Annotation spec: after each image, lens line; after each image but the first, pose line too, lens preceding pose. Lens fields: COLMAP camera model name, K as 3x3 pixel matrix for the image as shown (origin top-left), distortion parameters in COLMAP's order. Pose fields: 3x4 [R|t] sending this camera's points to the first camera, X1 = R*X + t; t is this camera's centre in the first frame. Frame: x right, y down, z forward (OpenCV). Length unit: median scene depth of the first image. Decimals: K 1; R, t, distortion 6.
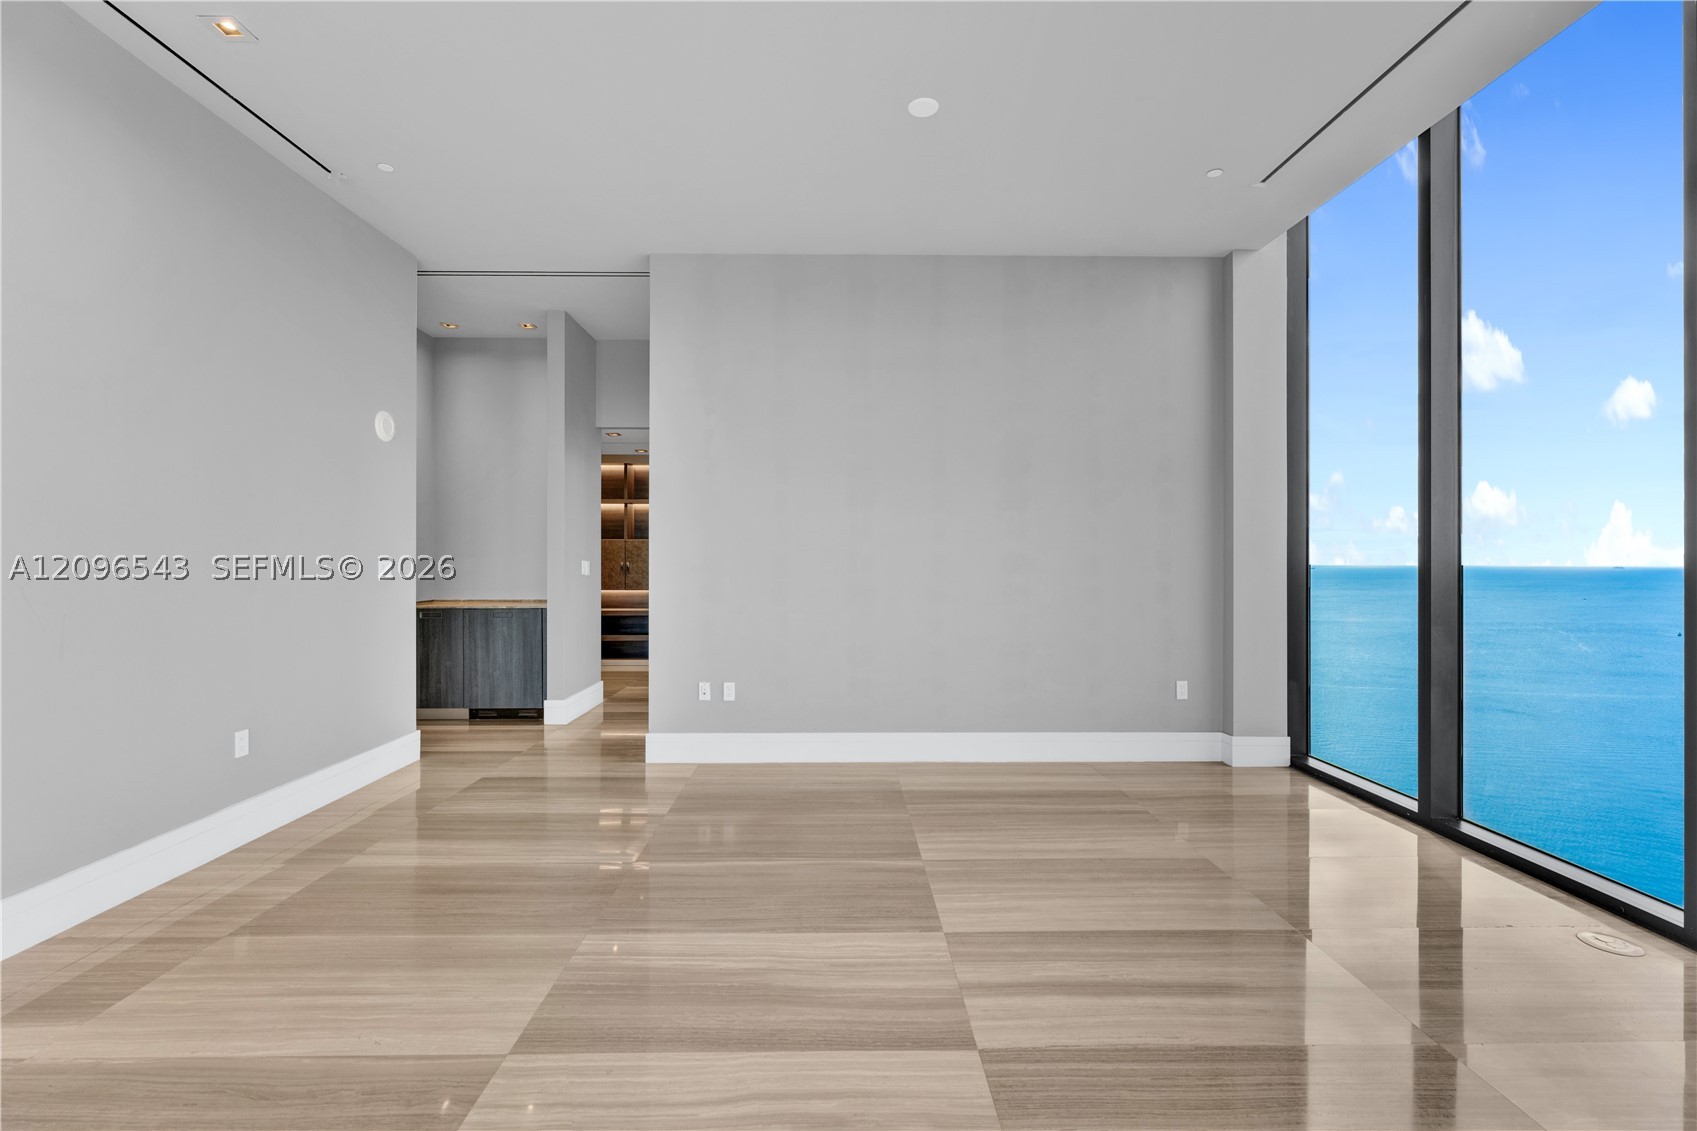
lens RADIAL K [[737.2, 0, 847.7], [0, 737.2, 570.9], [0, 0, 1]] dist [-0.000589, -0.000117]
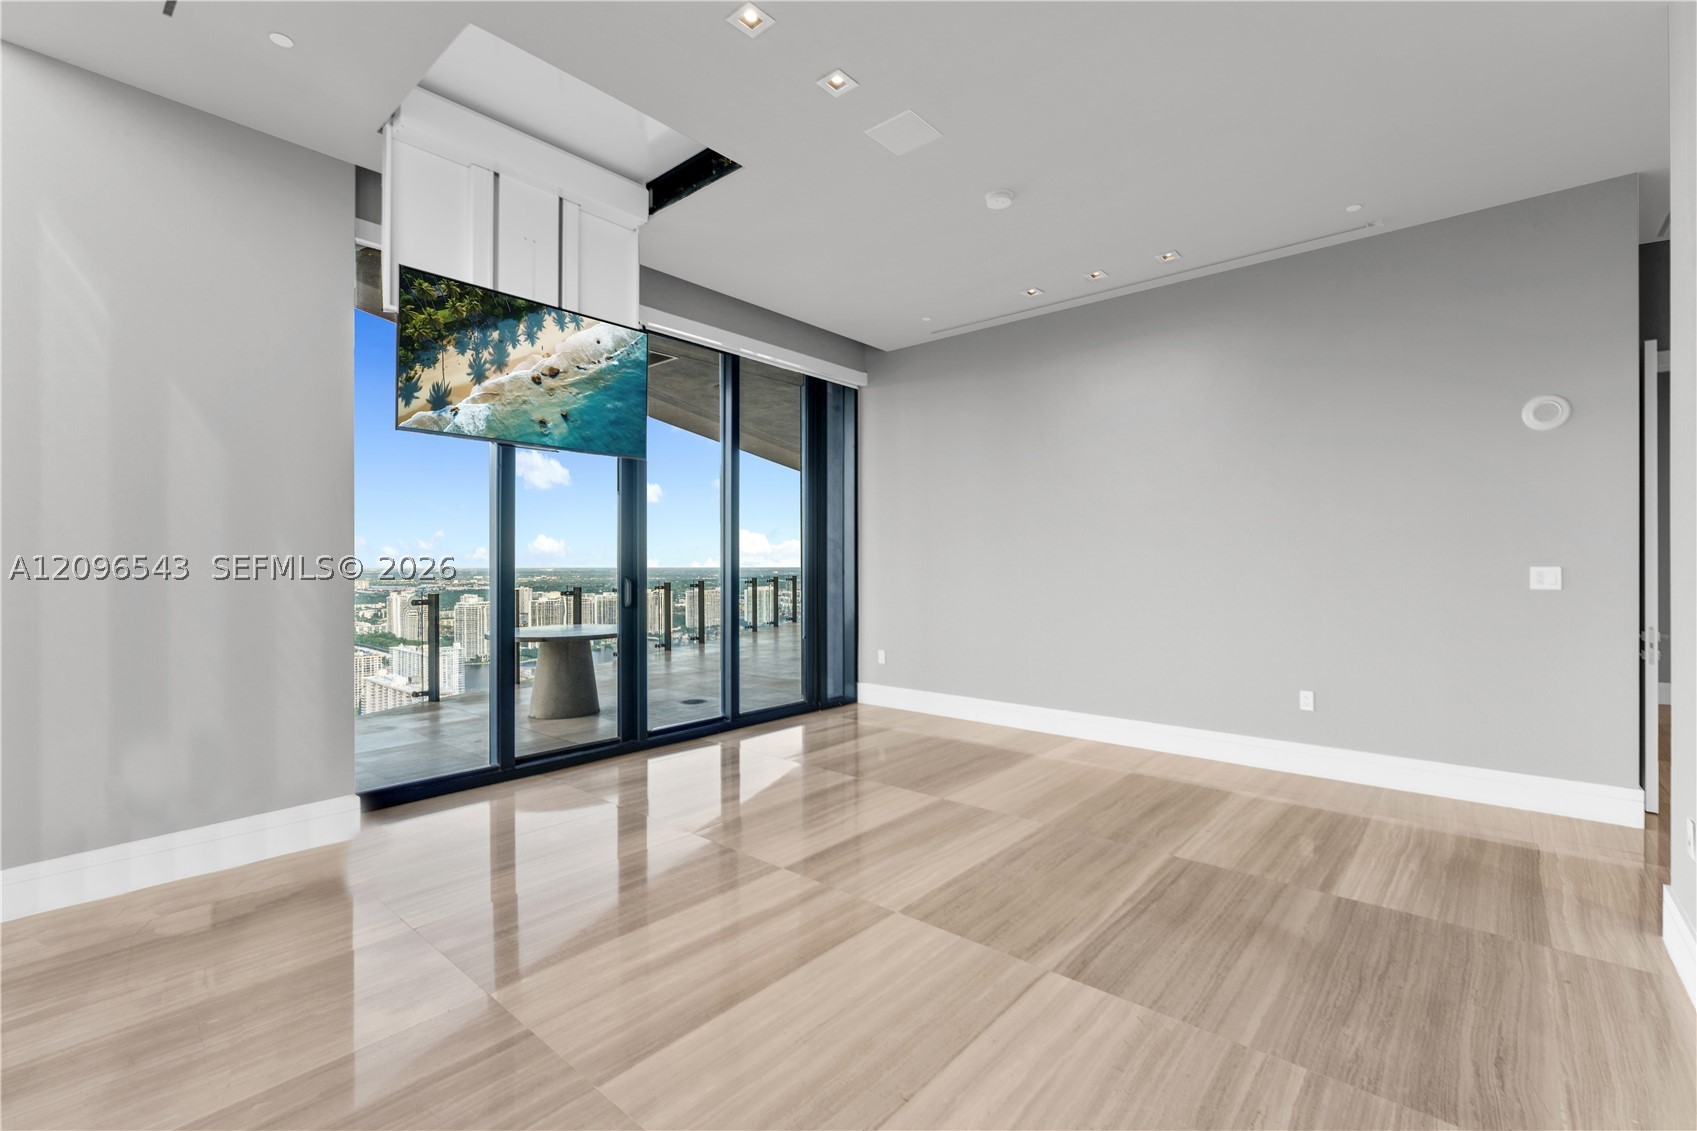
lens RADIAL K [[737.2, 0, 847.7], [0, 737.2, 570.9], [0, 0, 1]] dist [-0.000589, -0.000117]
pose [[-0.675028, 0.005330, -0.737773, 0.828633], [-0.003309, 0.999942, 0.010252, -0.020524], [0.737785, 0.009362, -0.674971, 1.418321]]
